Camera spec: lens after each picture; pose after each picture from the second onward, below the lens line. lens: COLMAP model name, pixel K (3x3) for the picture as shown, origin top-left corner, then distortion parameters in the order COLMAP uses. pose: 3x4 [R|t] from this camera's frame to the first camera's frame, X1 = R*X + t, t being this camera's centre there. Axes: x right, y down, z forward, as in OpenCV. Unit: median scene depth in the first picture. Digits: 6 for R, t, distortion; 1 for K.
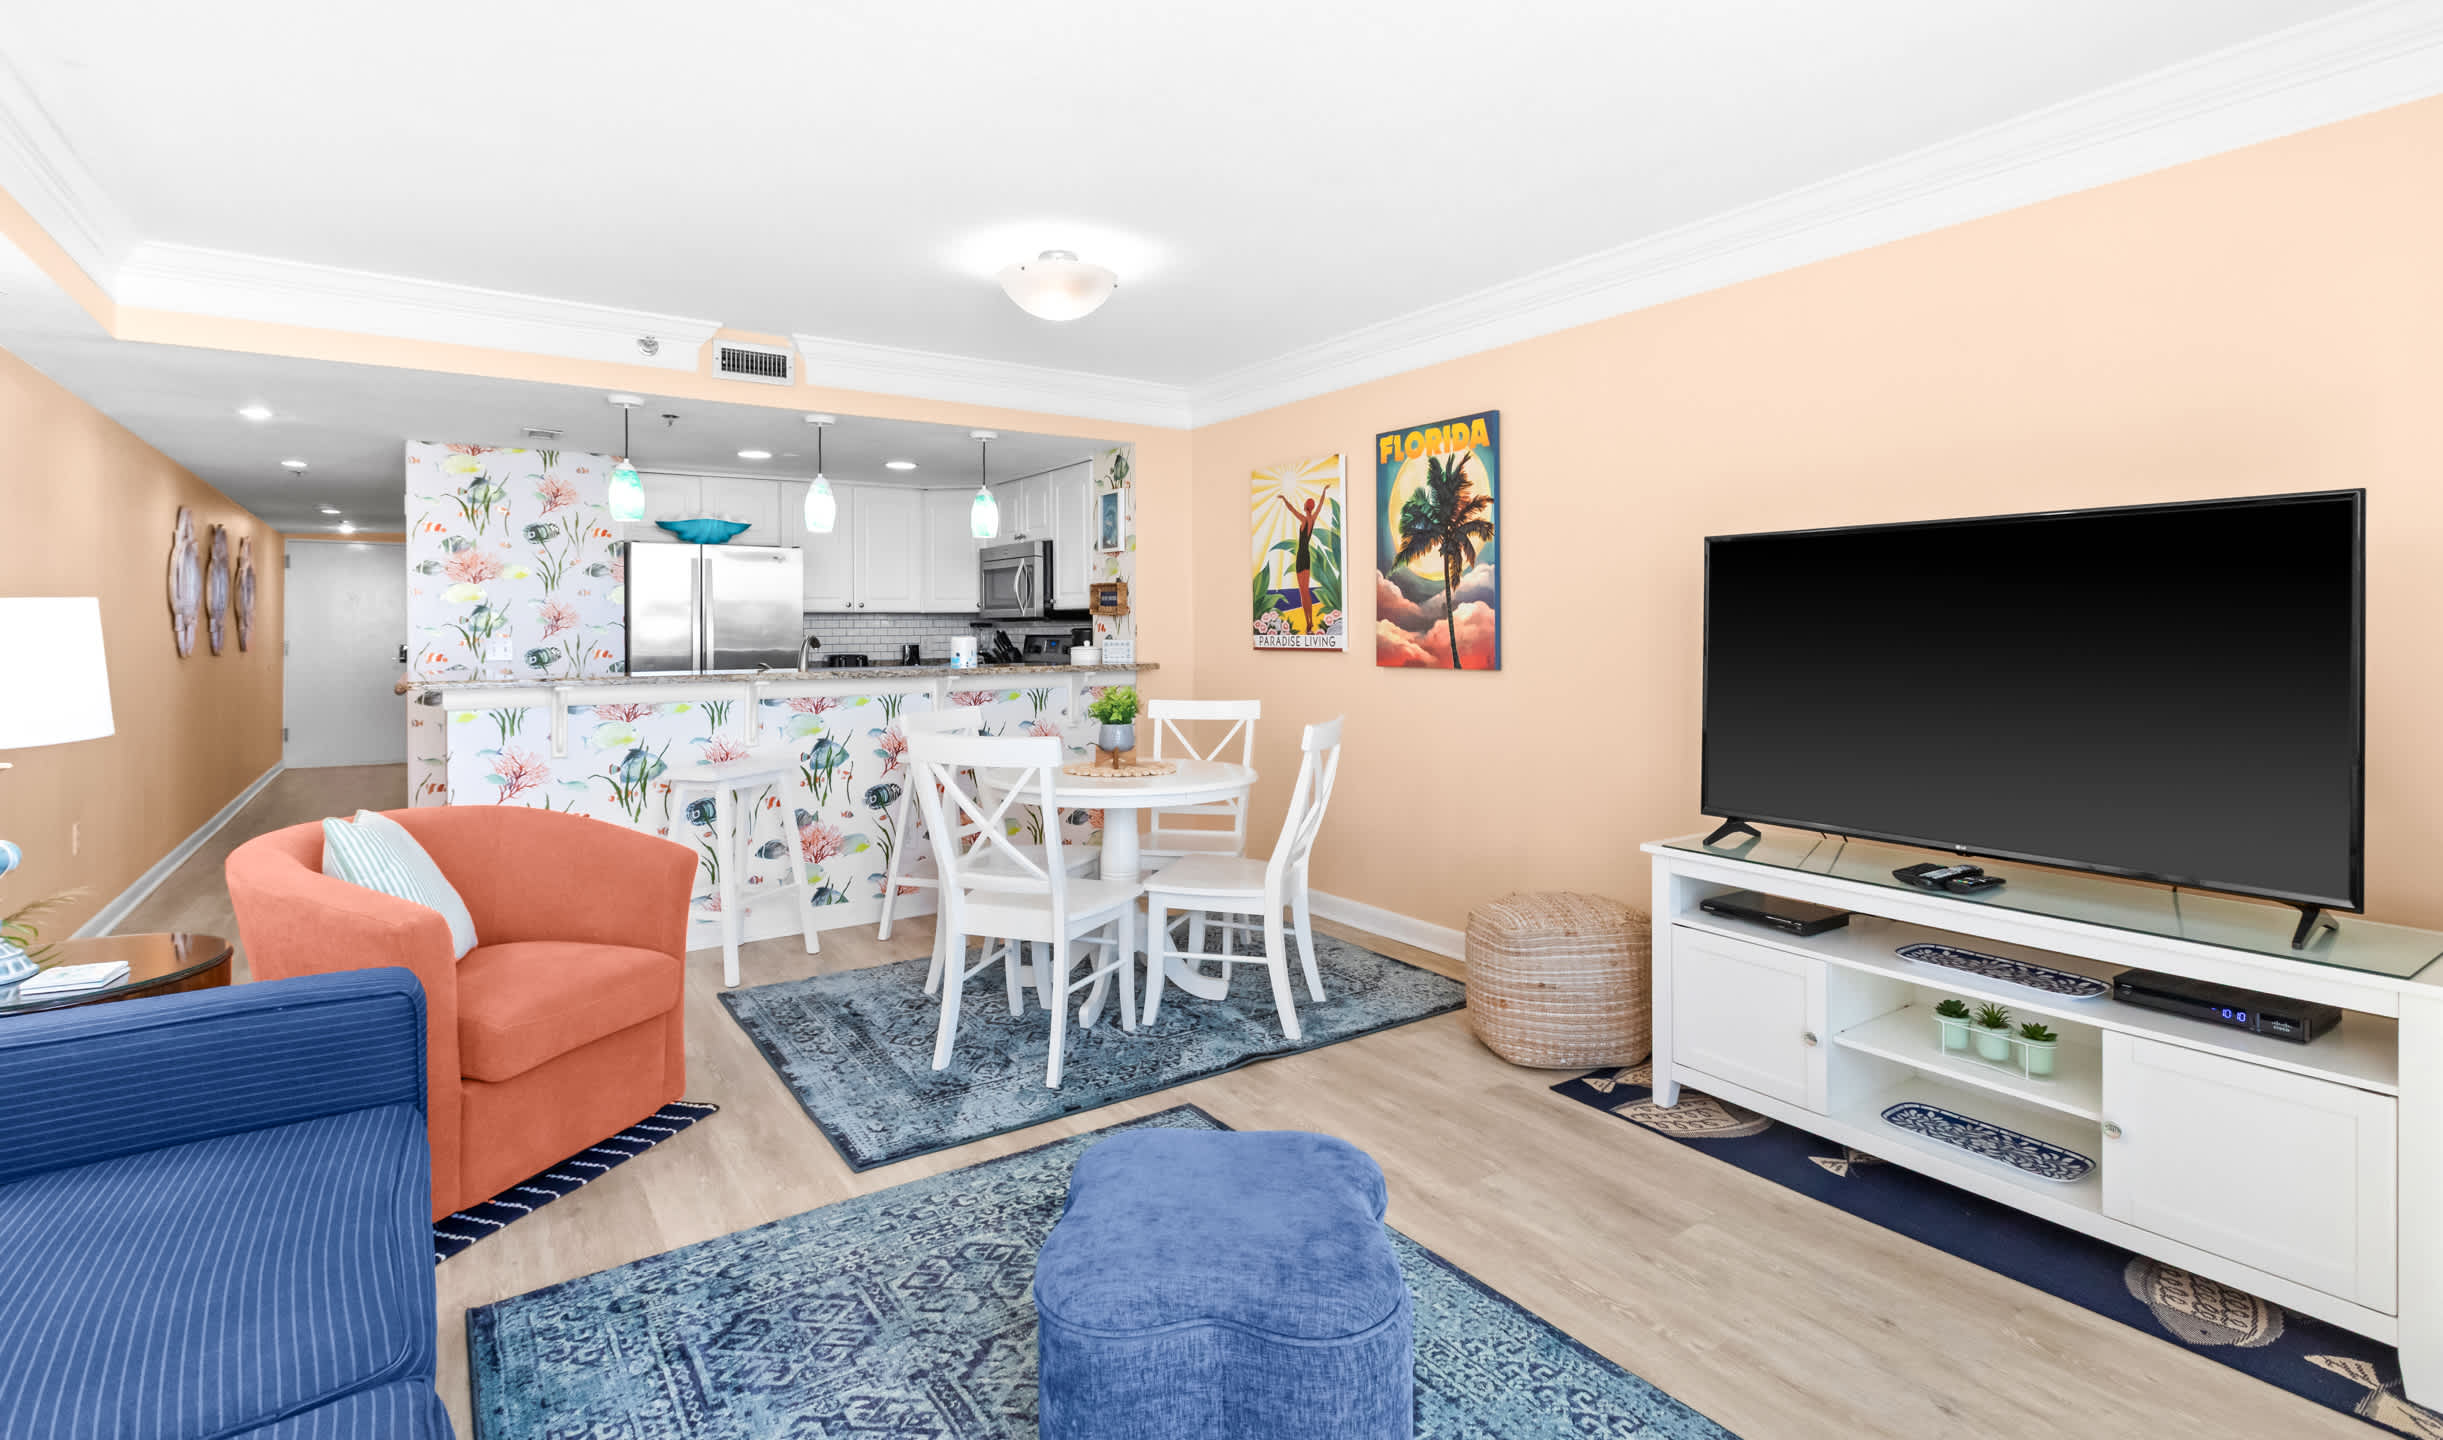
lens RADIAL K [[1152.4, 0, 1227.2], [0, 1152.4, 622.7], [0, 0, 1]] dist [0.000412, -0.000316]
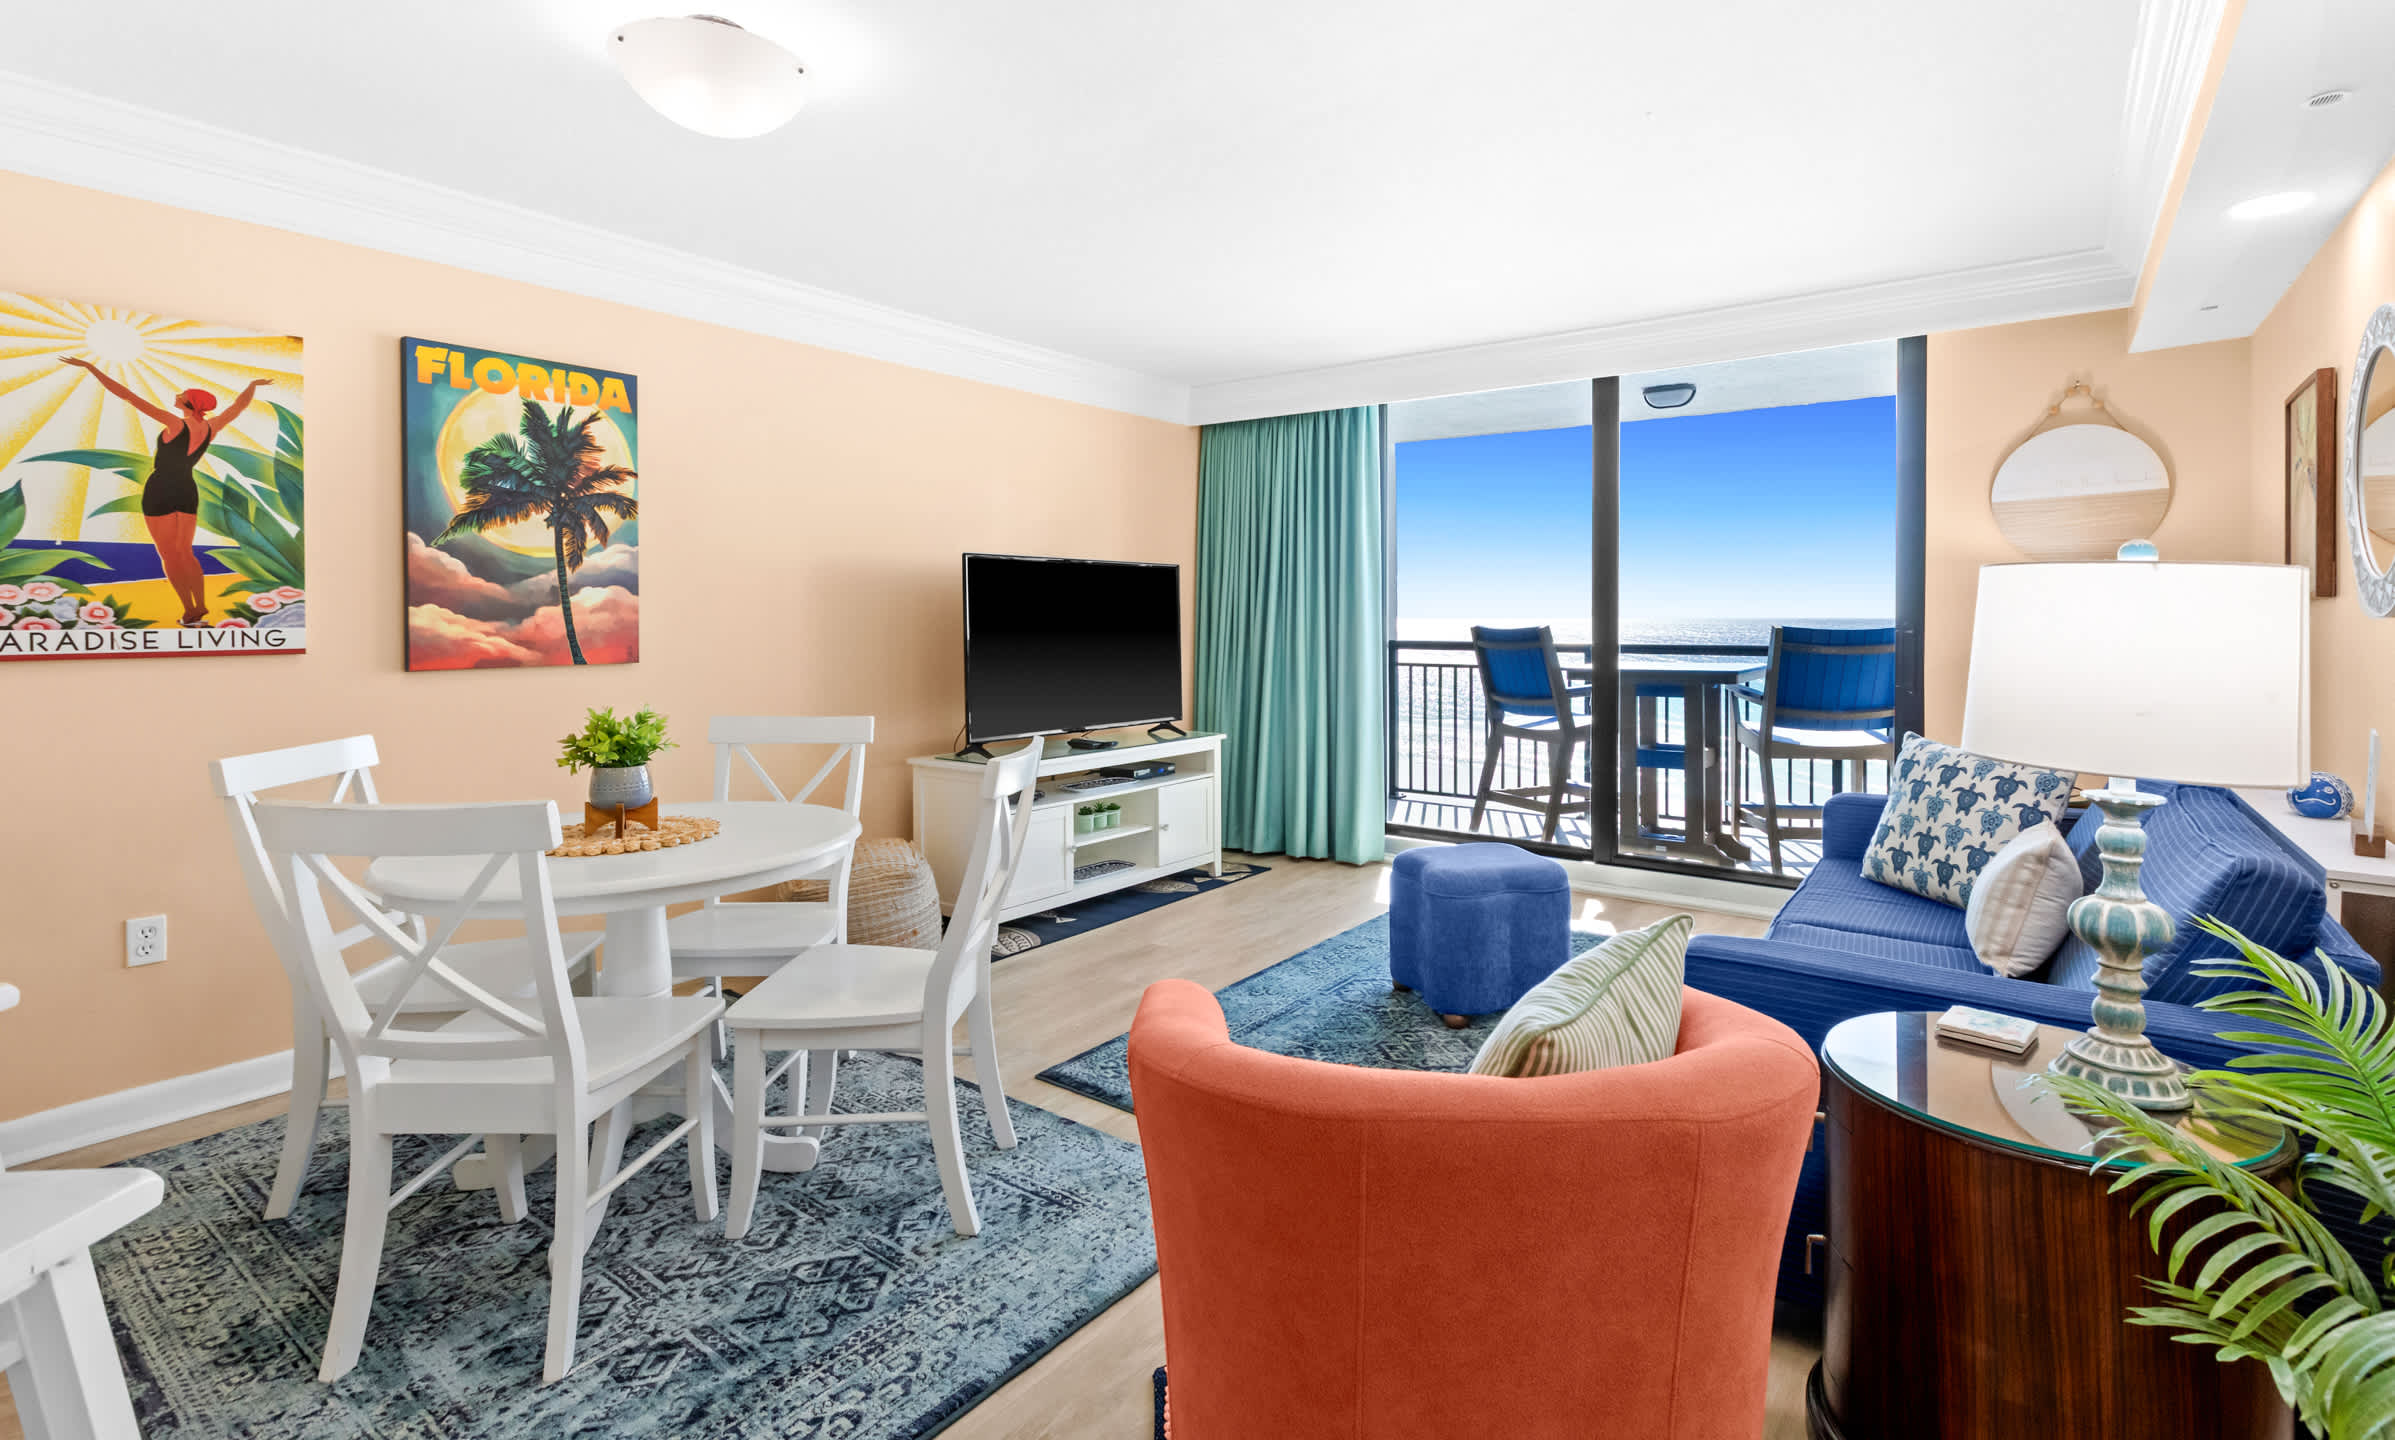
lens RADIAL K [[1100.5, 0, 1237.2], [0, 1100.5, 627.6], [0, 0, 1]] dist [0.001101, -0.000644]
pose [[-0.329739, -0.006915, 0.944047, -0.655736], [-0.002089, 0.999976, 0.006595, 0.005944], [-0.944070, 0.000202, -0.329746, 0.742362]]
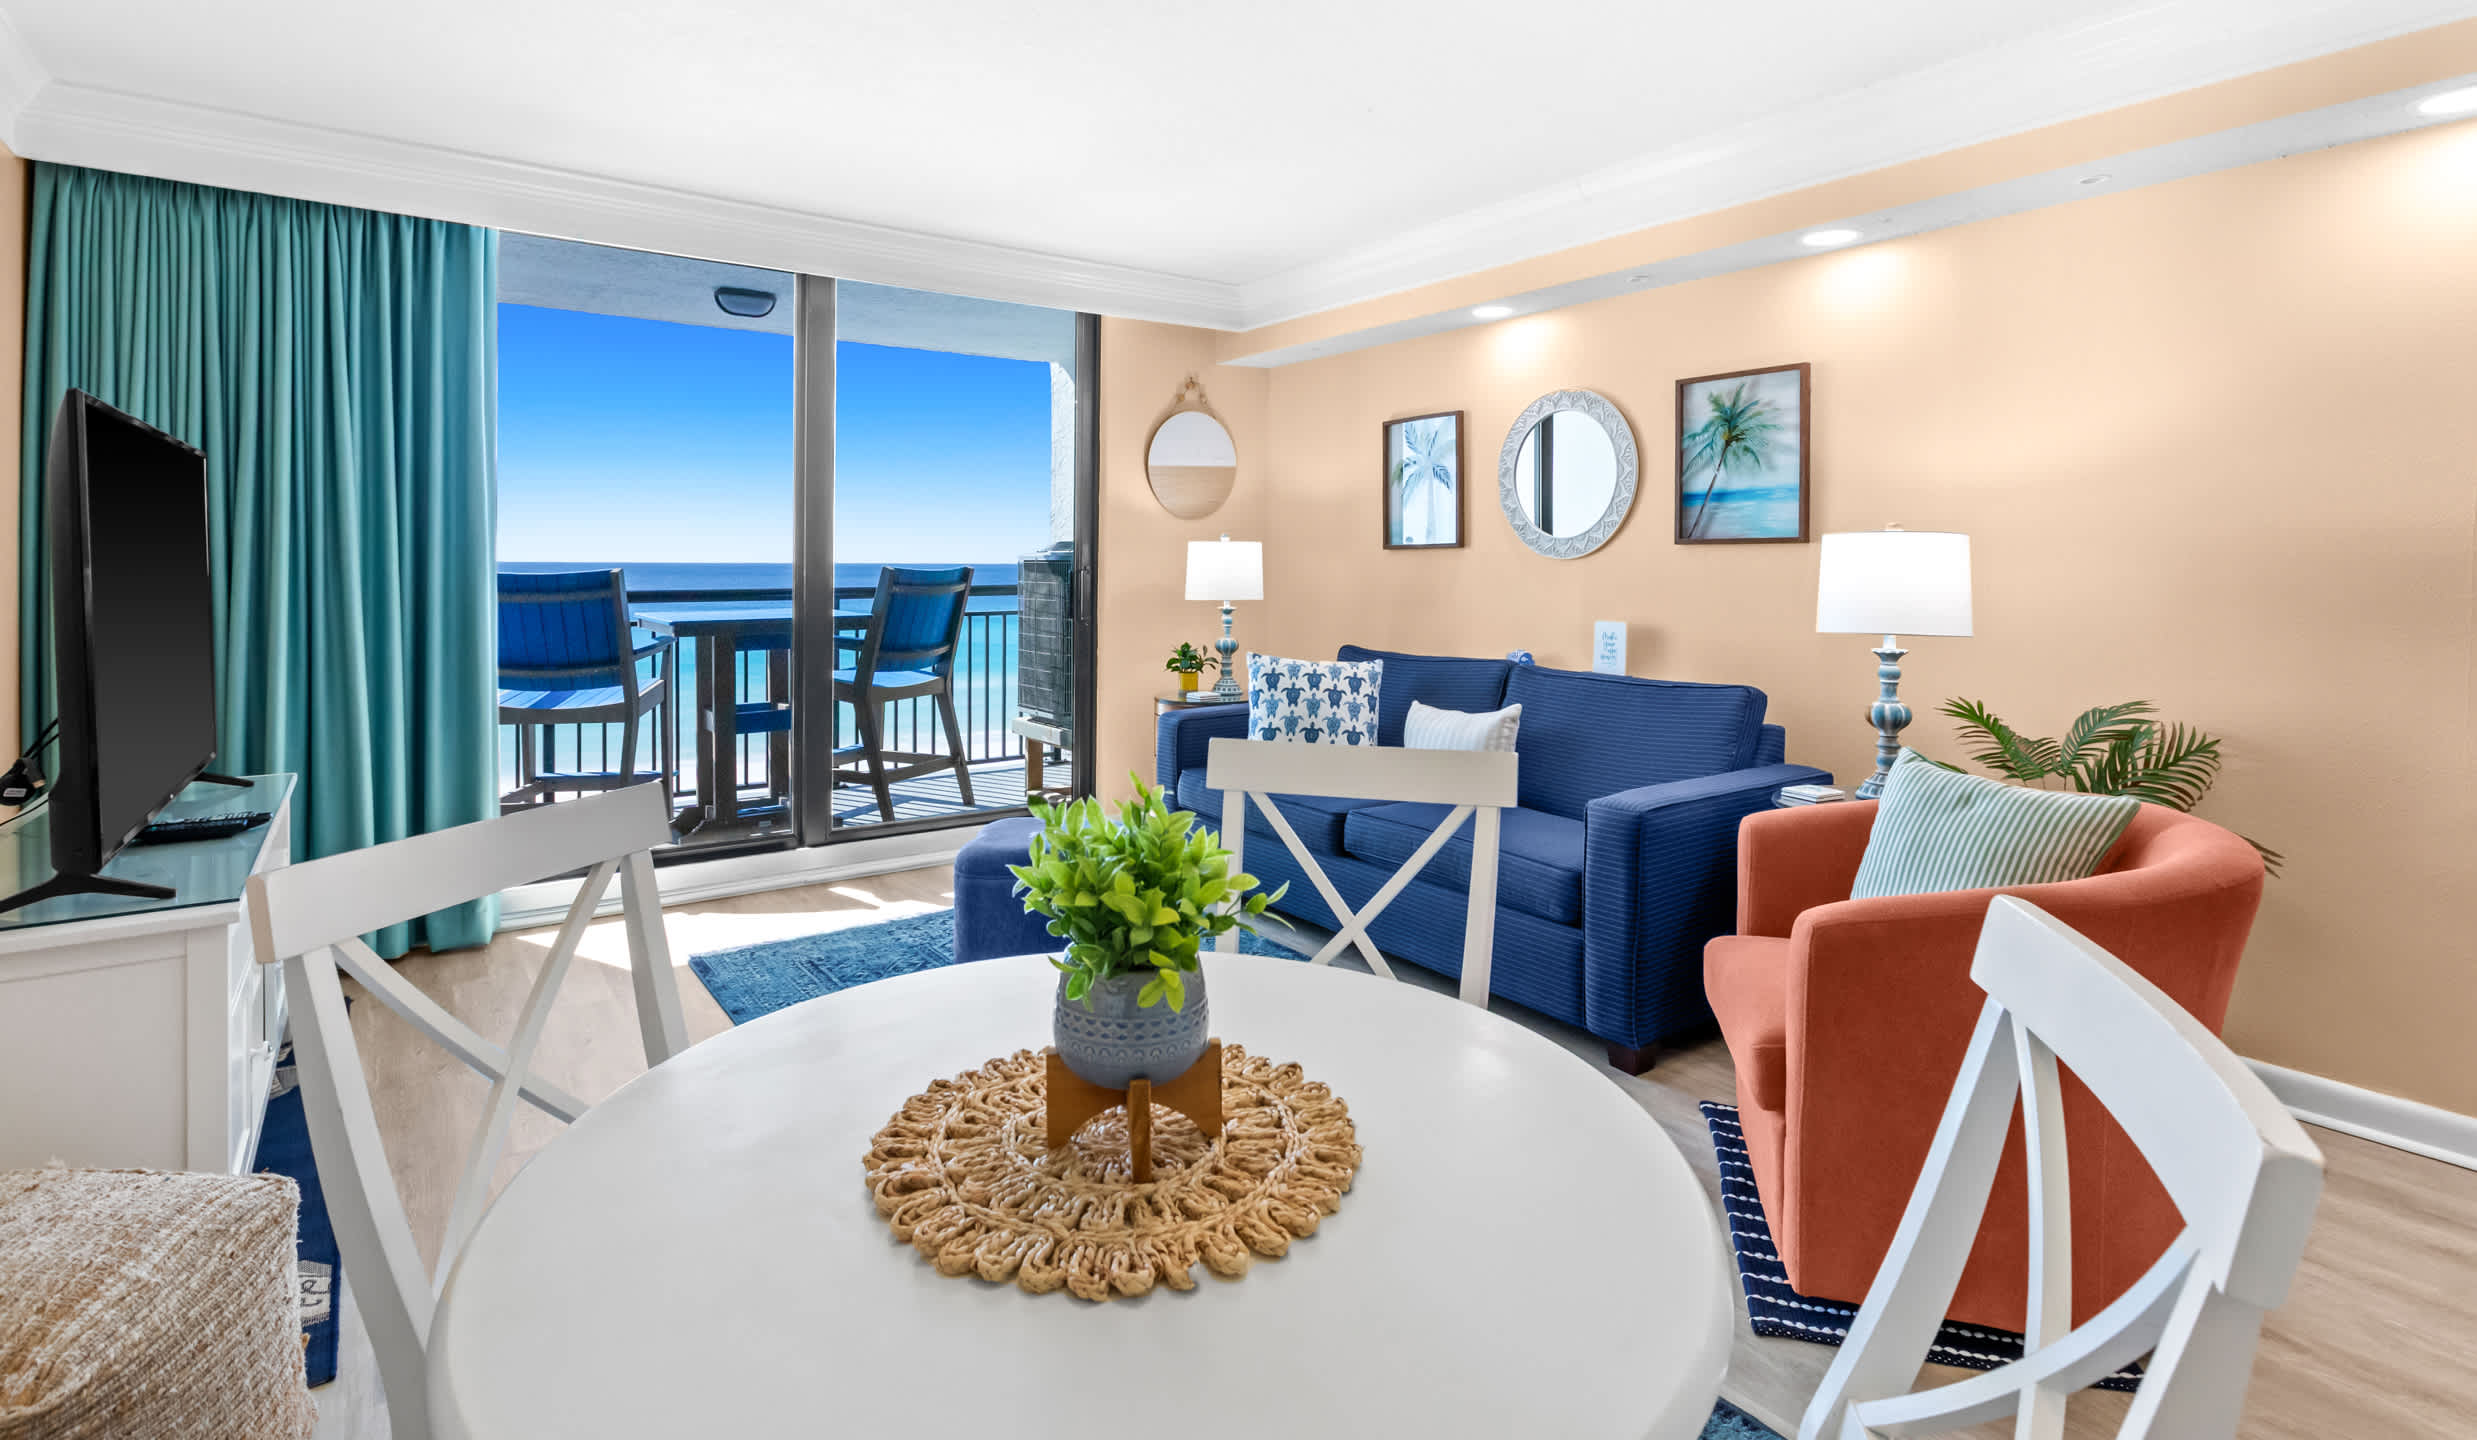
lens RADIAL K [[1190.3, 0, 1234.5], [0, 1190.3, 577.9], [0, 0, 1]] dist [0.001311, -0.008983]
pose [[-0.999823, 0.000942, -0.018800, -0.099348], [0.000725, 0.999933, 0.011544, 0.006548], [0.018809, 0.011528, -0.999757, 1.047852]]
